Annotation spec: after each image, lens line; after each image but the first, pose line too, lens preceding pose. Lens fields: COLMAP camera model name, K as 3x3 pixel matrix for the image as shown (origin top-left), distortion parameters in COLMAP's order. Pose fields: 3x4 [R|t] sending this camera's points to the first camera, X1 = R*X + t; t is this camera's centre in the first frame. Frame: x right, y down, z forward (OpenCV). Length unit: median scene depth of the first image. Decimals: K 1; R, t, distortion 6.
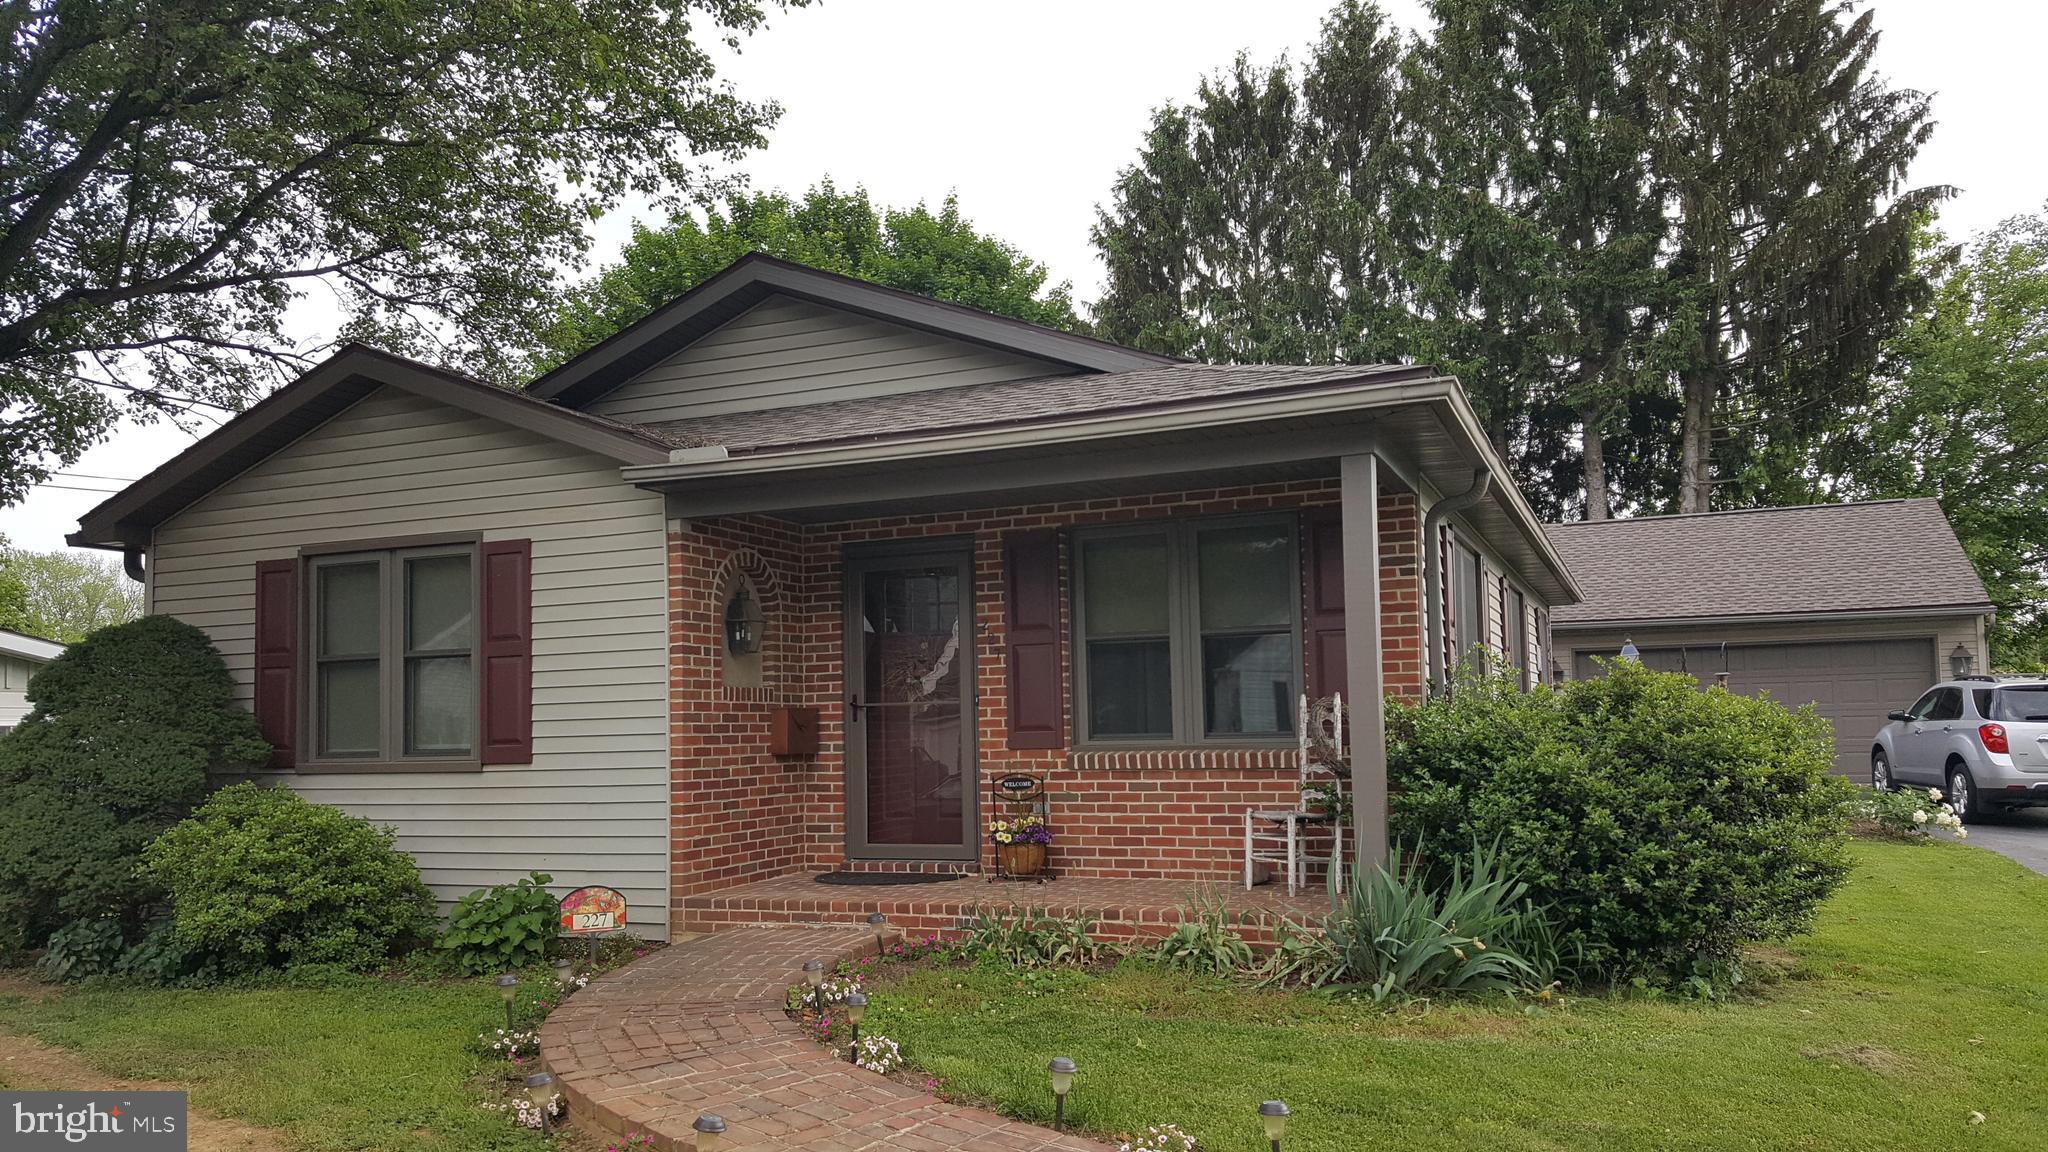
lens RADIAL K [[1548.1, 0, 1021.3], [0, 1548.1, 628.6], [0, 0, 1]] dist [0.142994, -0.238450]
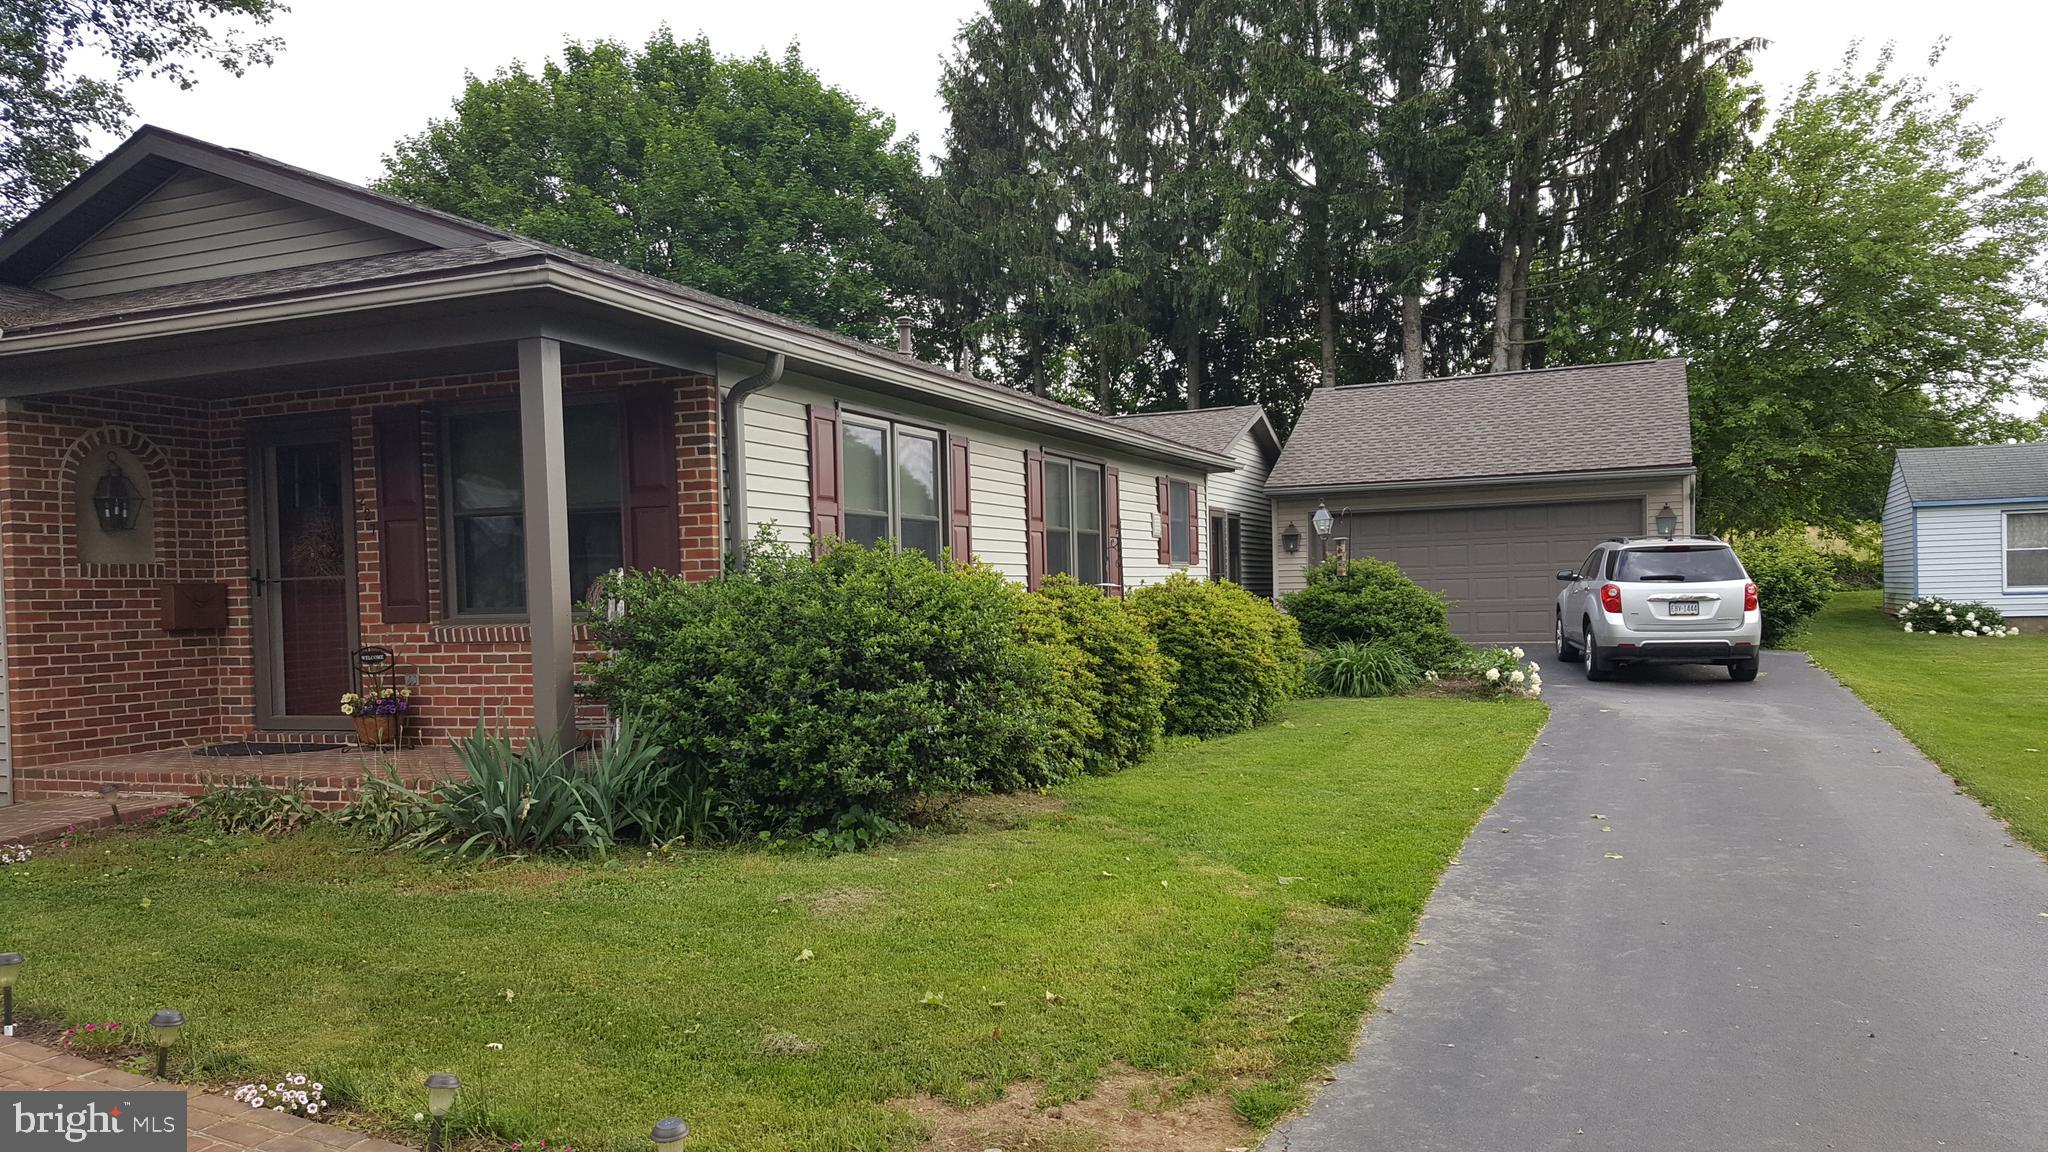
lens RADIAL K [[1548.1, 0, 1021.3], [0, 1548.1, 628.6], [0, 0, 1]] dist [0.142994, -0.238450]
pose [[0.999847, -0.006897, 0.016086, 0.370903], [0.005433, 0.995988, 0.089318, -0.008448], [-0.016637, -0.089217, 0.995873, -0.037752]]
